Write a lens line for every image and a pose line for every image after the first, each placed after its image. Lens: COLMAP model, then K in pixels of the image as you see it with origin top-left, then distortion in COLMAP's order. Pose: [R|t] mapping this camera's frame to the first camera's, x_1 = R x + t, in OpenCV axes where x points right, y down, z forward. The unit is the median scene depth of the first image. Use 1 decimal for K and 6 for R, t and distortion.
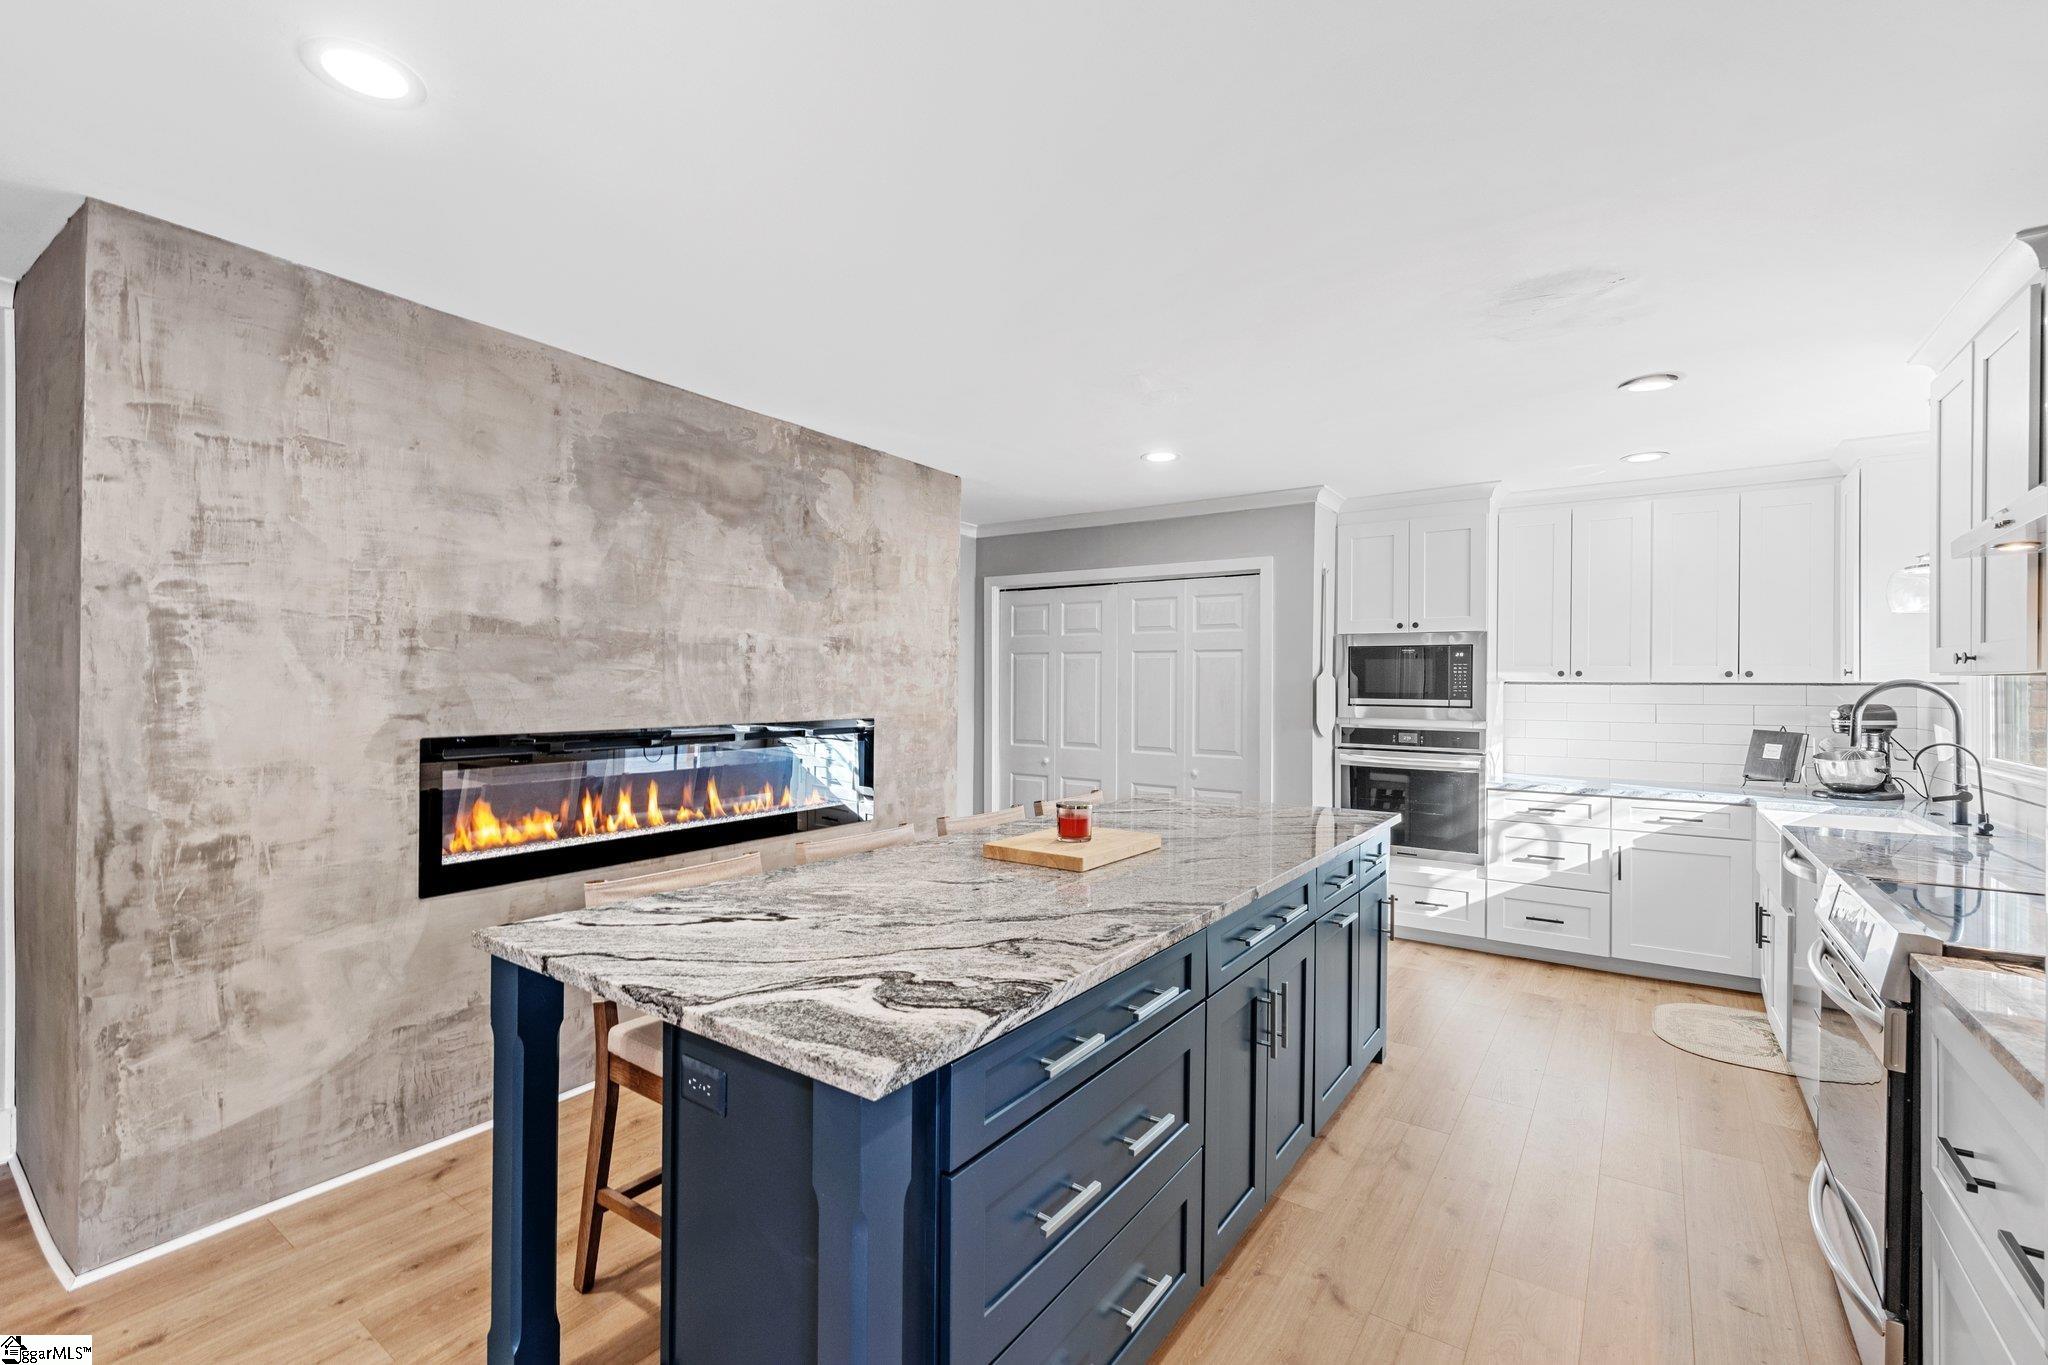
lens RADIAL K [[895.0, 0, 1033.4], [0, 895.0, 685.0], [0, 0, 1]] dist [-0.008031, 0.000272]
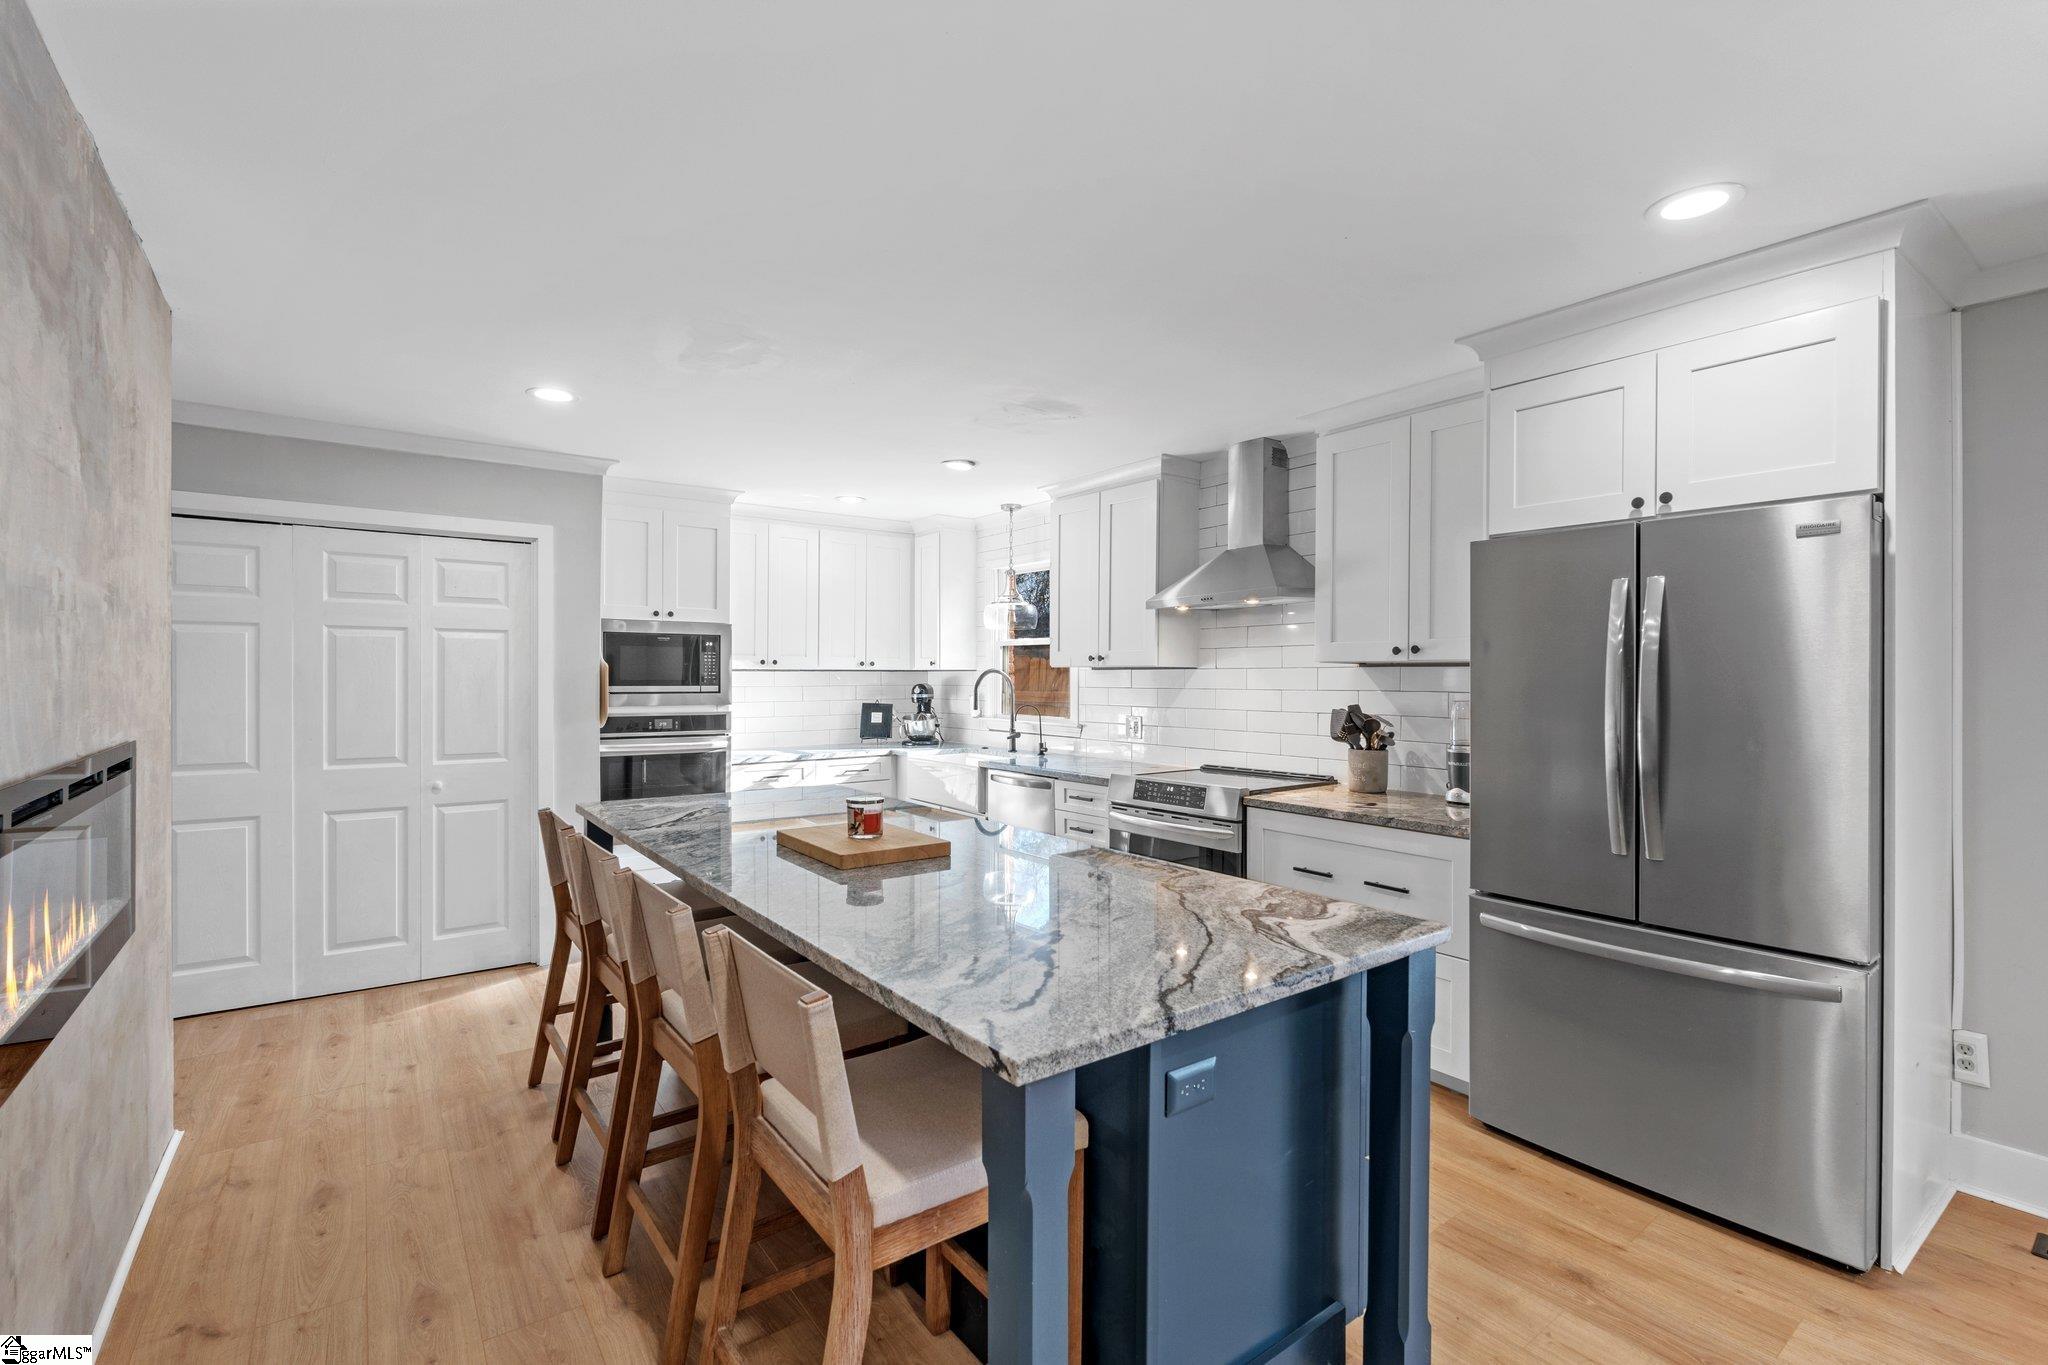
lens RADIAL K [[909.2, 0, 1035.5], [0, 909.2, 679.6], [0, 0, 1]] dist [-0.008445, 0.000052]
pose [[0.309068, -0.011447, 0.950971, -0.578576], [-0.000801, 0.999924, 0.012297, -0.005973], [-0.951040, -0.004562, 0.309035, 0.361046]]
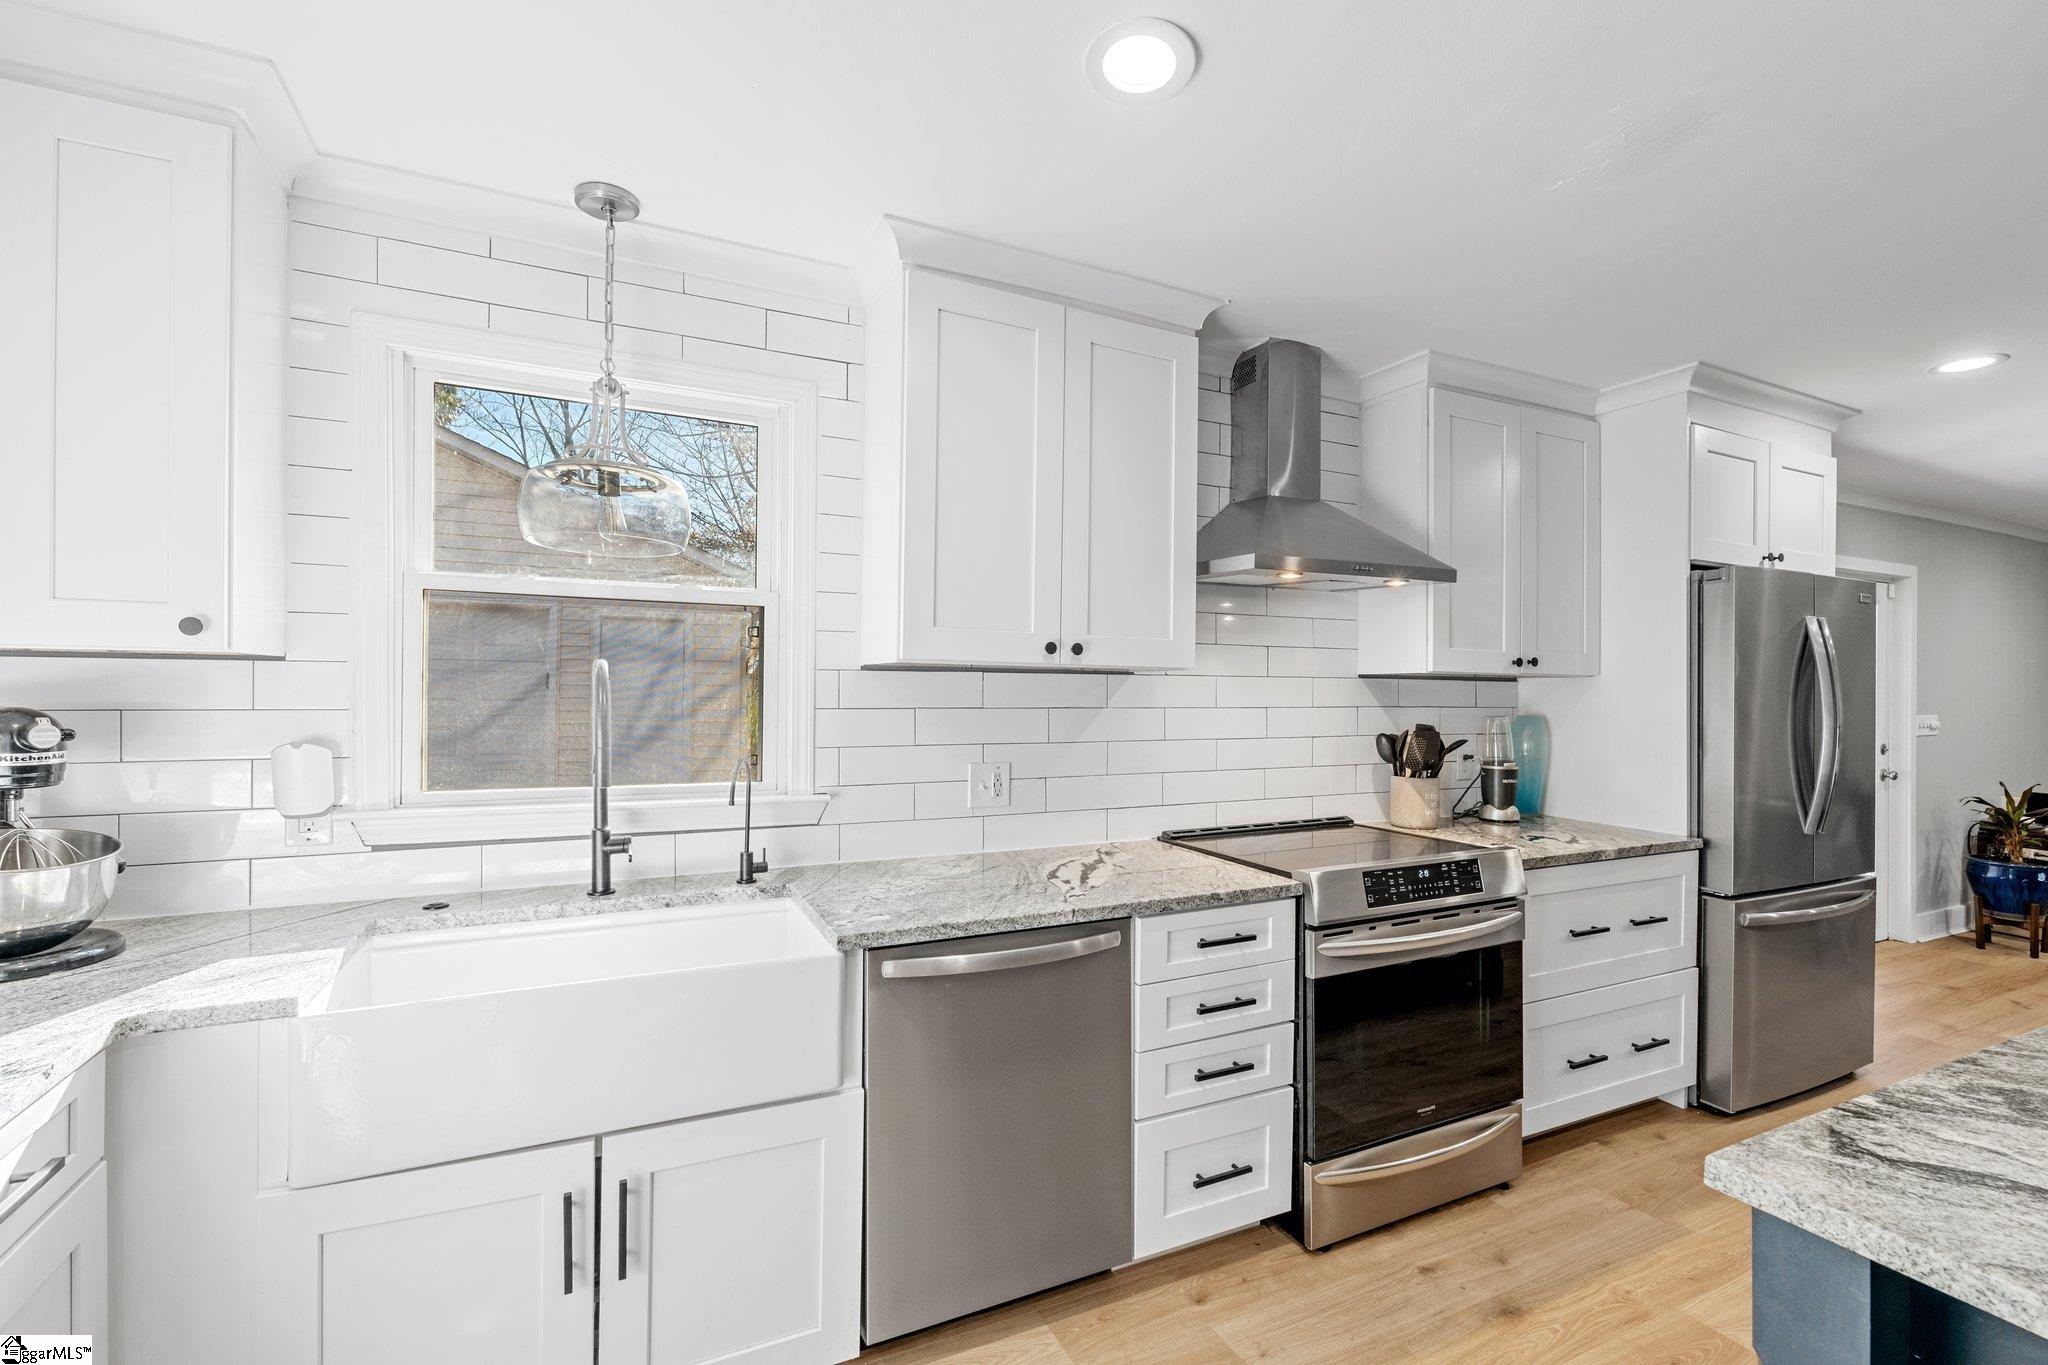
lens RADIAL K [[886.8, 0, 1029.7], [0, 886.8, 691.5], [0, 0, 1]] dist [-0.008929, 0.000711]
pose [[-0.866928, -0.017560, 0.498124, 0.397319], [-0.017836, 0.999832, 0.004205, 0.006946], [-0.498114, -0.005239, -0.867096, 1.214913]]
